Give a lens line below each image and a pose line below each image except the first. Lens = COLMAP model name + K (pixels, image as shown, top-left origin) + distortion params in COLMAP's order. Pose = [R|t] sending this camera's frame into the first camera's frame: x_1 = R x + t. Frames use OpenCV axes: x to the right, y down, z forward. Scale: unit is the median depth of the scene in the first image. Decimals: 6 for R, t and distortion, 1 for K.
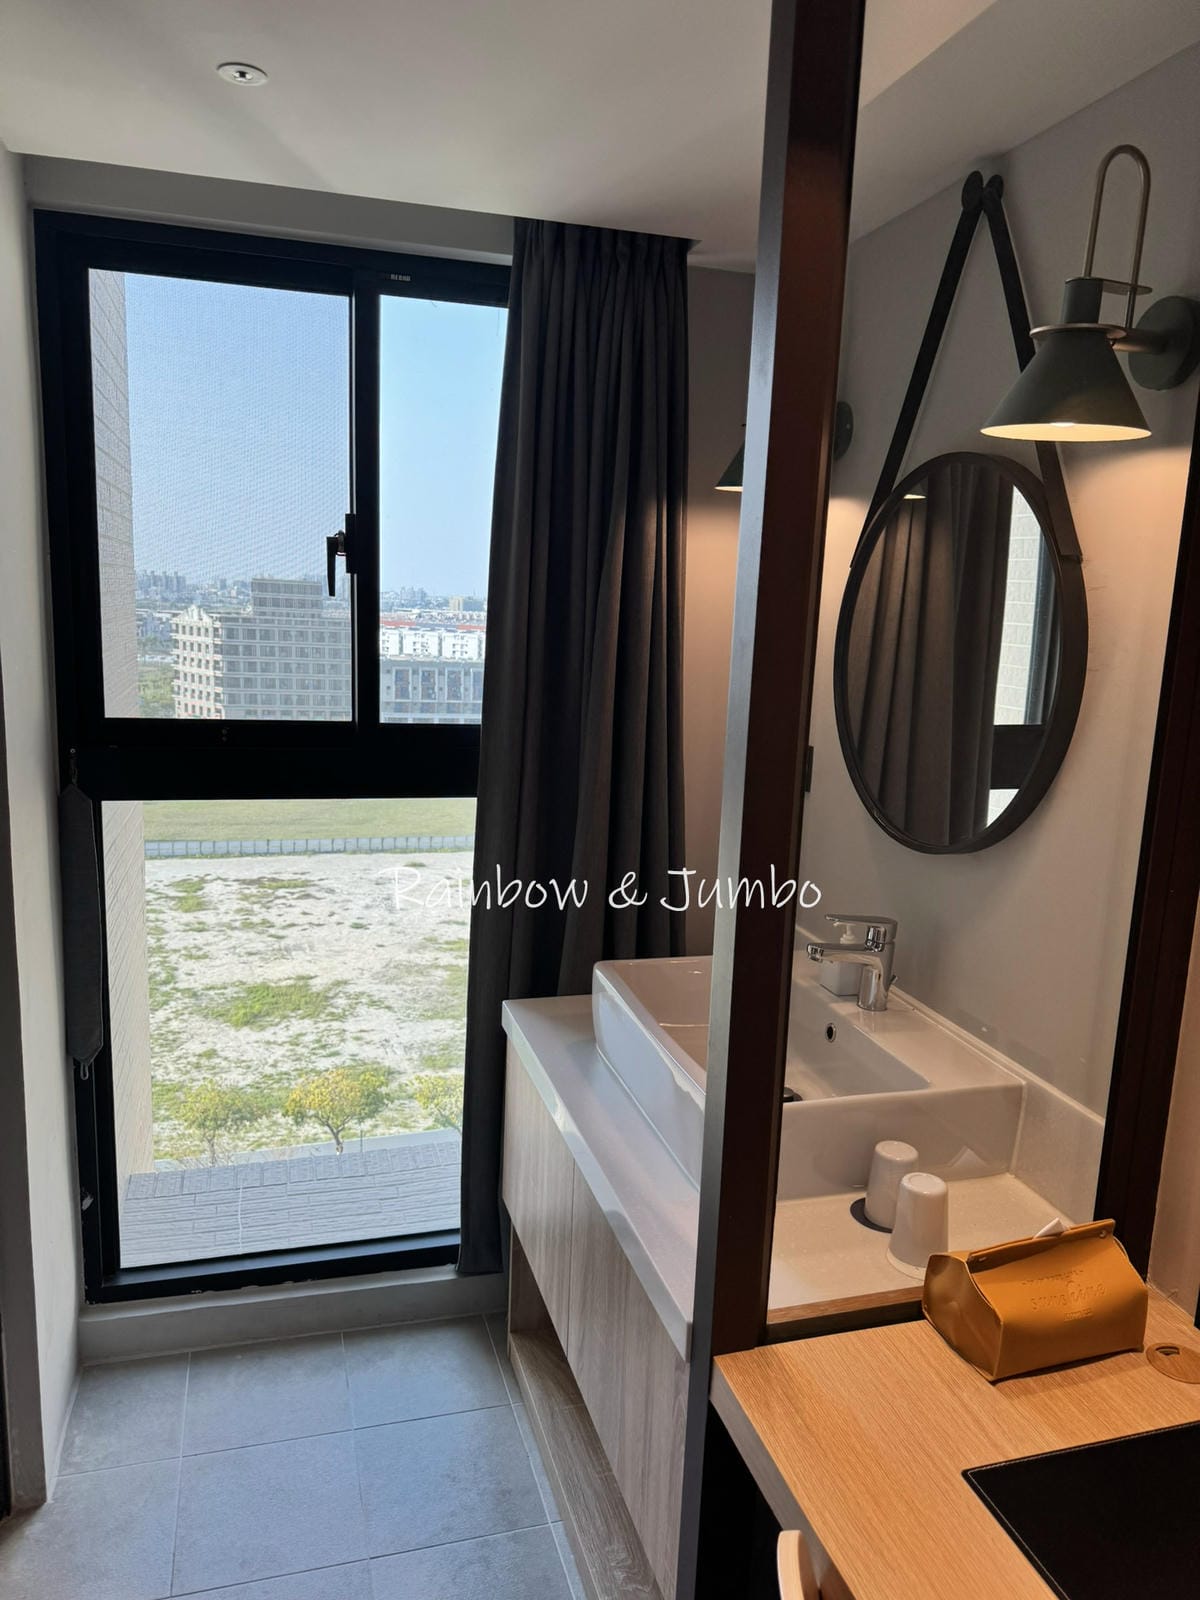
lens RADIAL K [[1136.1, 0, 601.0], [0, 1136.1, 803.3], [0, 0, 1]] dist [-0.002722, -0.002853]
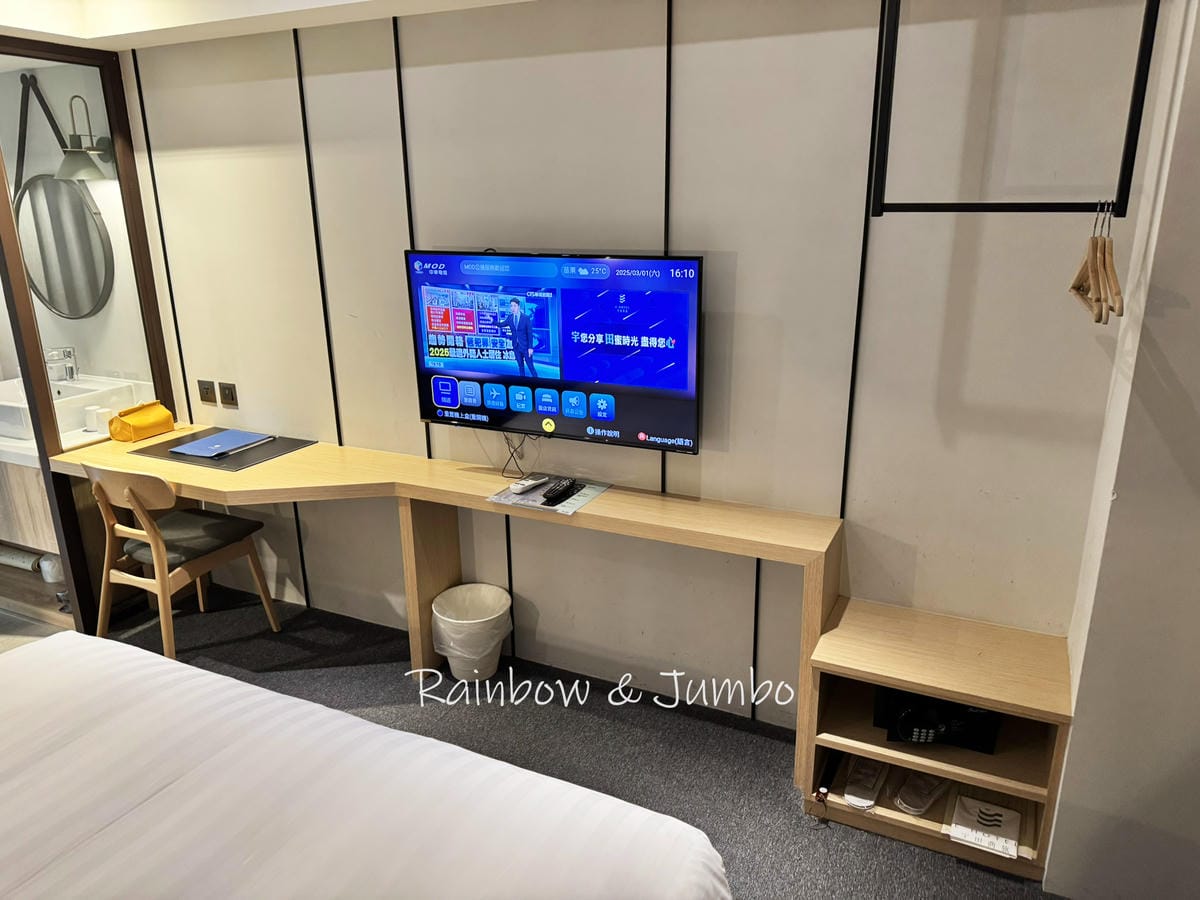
lens RADIAL K [[852.1, 0, 603.3], [0, 852.1, 451.2], [0, 0, 1]] dist [-0.002722, -0.002853]
pose [[0.656801, -0.263707, 0.706449, -0.525647], [0.171589, 0.964546, 0.200520, 0.201968], [-0.734281, -0.010482, 0.678764, -1.705800]]
